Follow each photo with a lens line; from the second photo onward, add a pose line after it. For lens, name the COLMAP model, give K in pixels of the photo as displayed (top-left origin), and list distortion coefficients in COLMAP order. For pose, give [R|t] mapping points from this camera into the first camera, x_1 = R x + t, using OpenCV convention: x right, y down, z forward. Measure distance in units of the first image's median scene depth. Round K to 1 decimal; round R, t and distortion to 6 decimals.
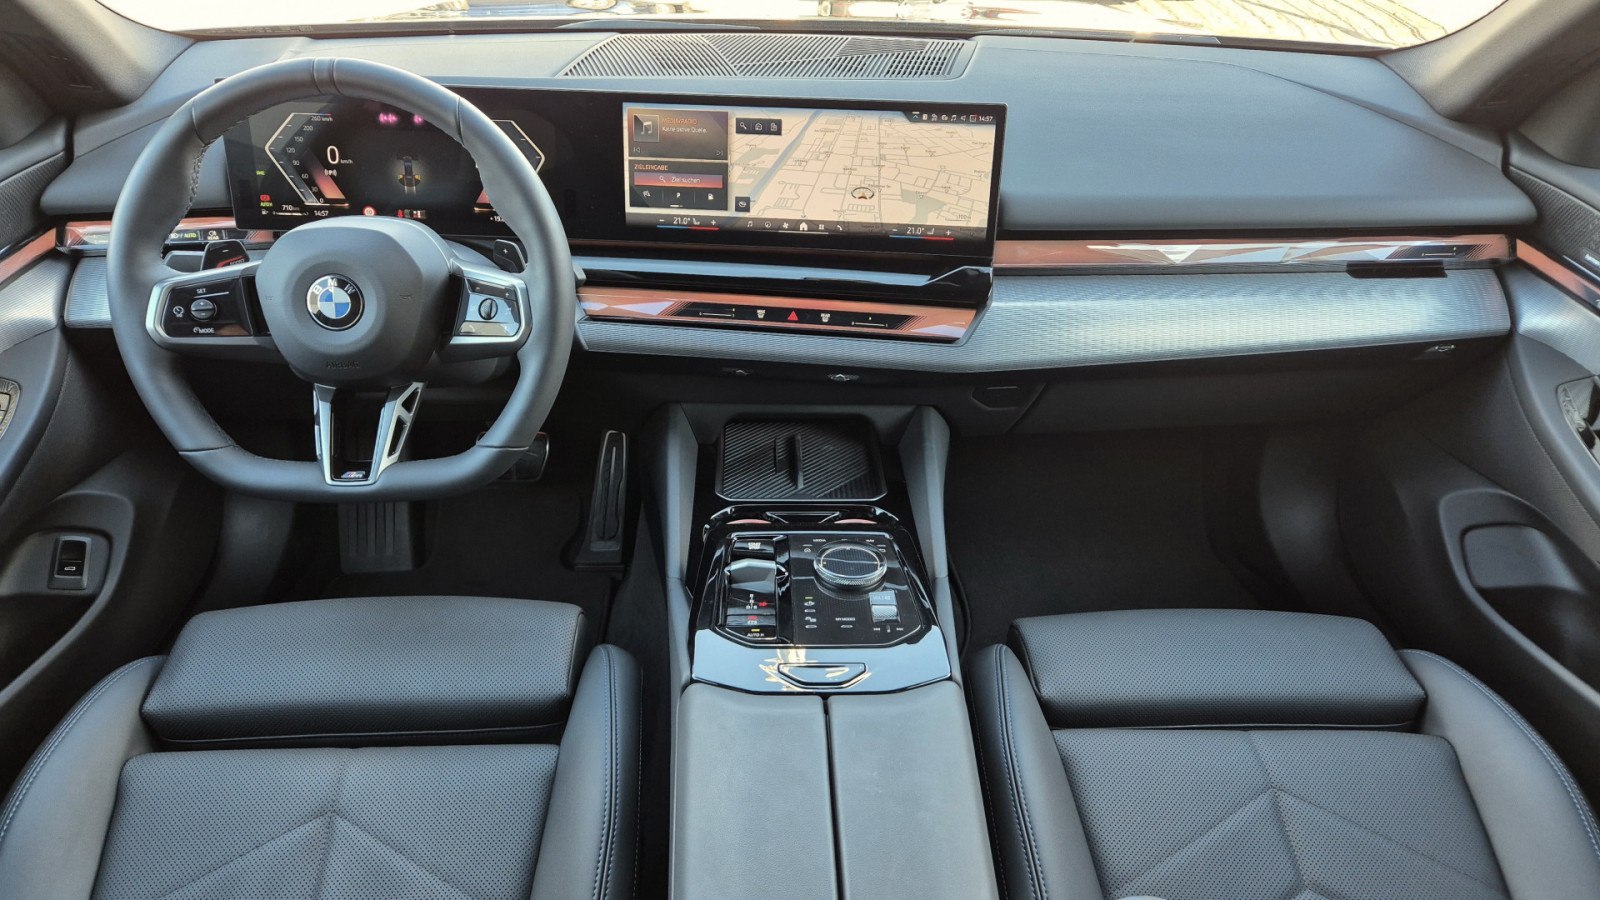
lens RADIAL K [[1058.5, 0, 768.0], [0, 1058.5, 447.4], [0, 0, 1]] dist [0.027587, -0.001619]
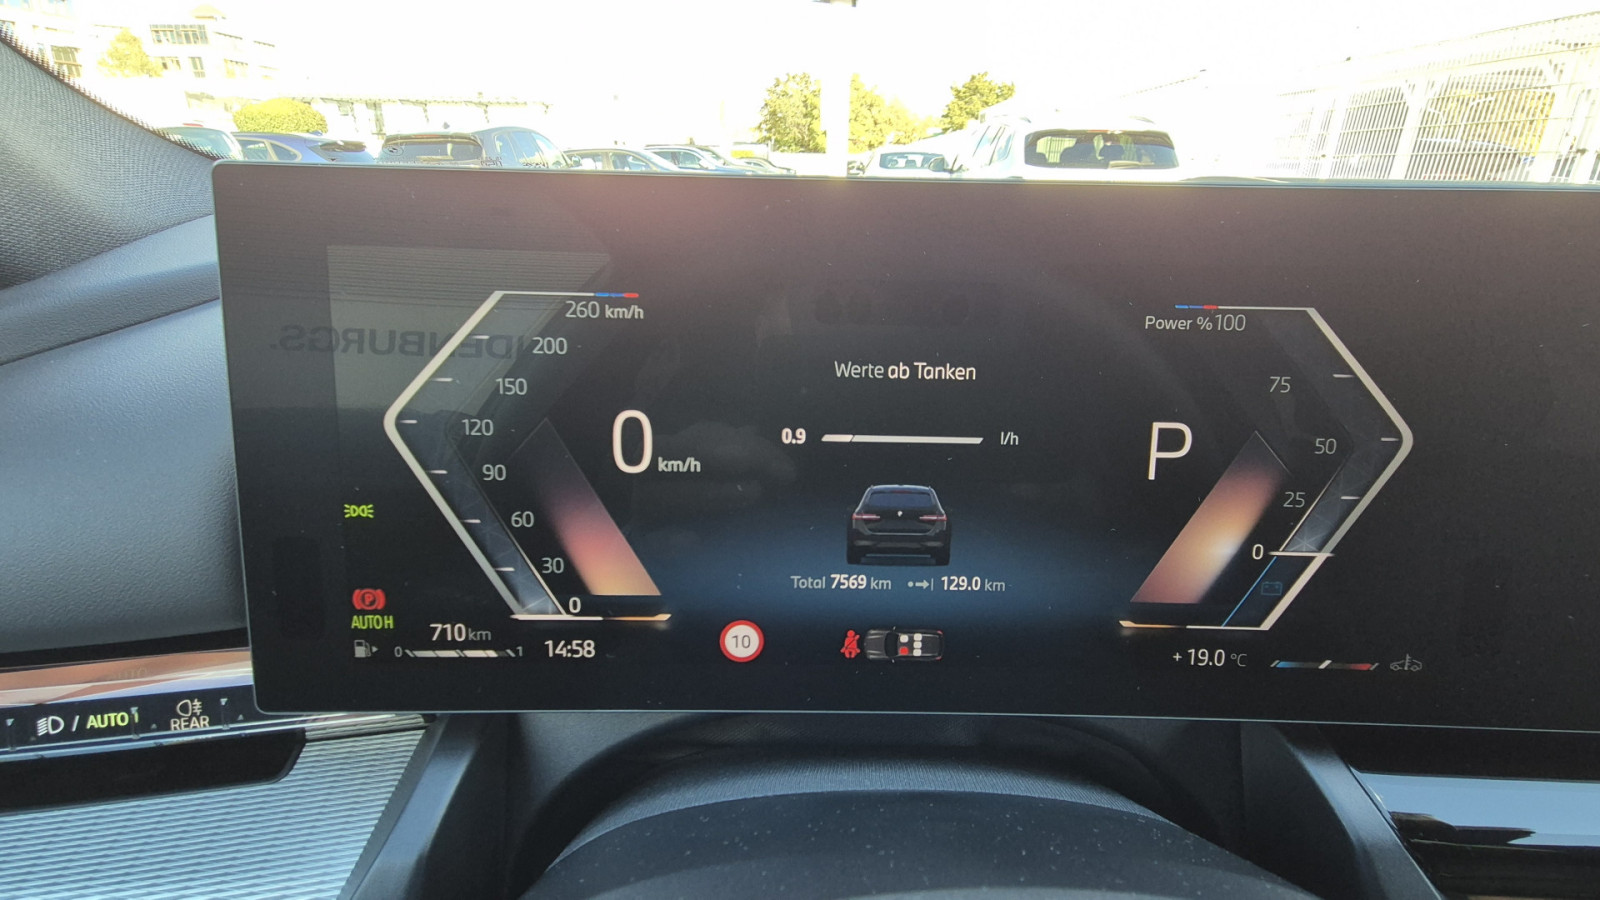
lens RADIAL K [[732.2, 0, 800.0], [0, 732.2, 450.0], [0, 0, 1]] dist [-0.000106, -0.000119]
pose [[0.999510, -0.008042, -0.030240, -0.360150], [0.001385, 0.976831, -0.214008, -0.232691], [0.031260, 0.213862, 0.976364, 0.821527]]
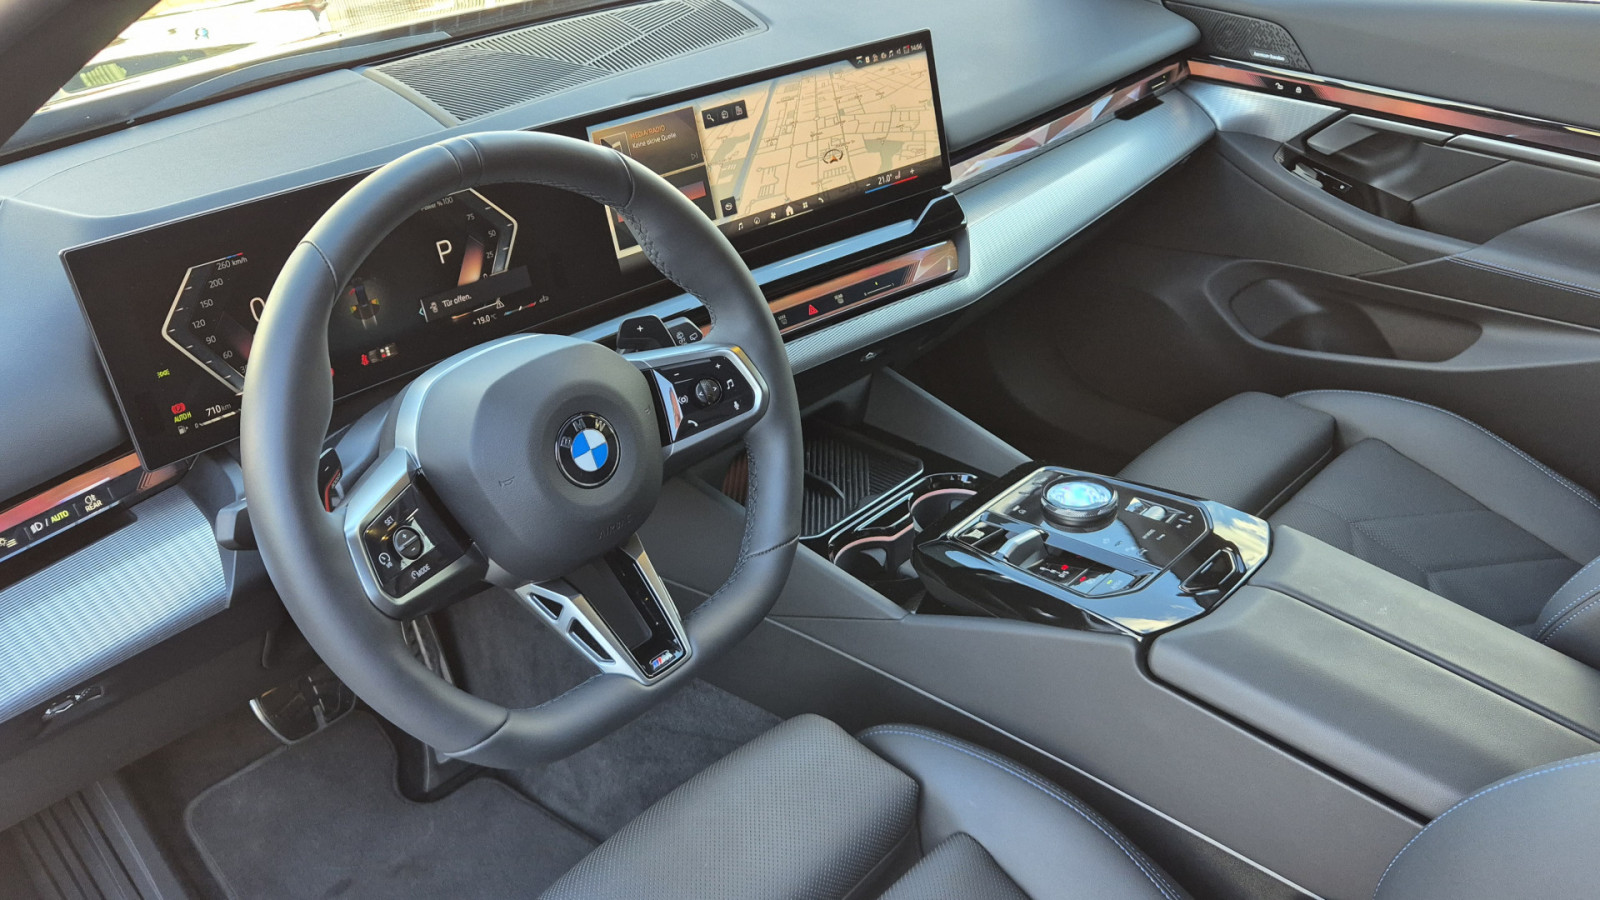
lens RADIAL K [[1288.6, 0, 800.0], [0, 1288.6, 450.0], [0, 0, 1]] dist [0.023194, 0.000402]
pose [[0.709893, -0.393311, 0.584258, -0.675082], [0.416678, 0.903333, 0.101829, -0.136151], [-0.567831, 0.171160, 0.805154, 0.168410]]
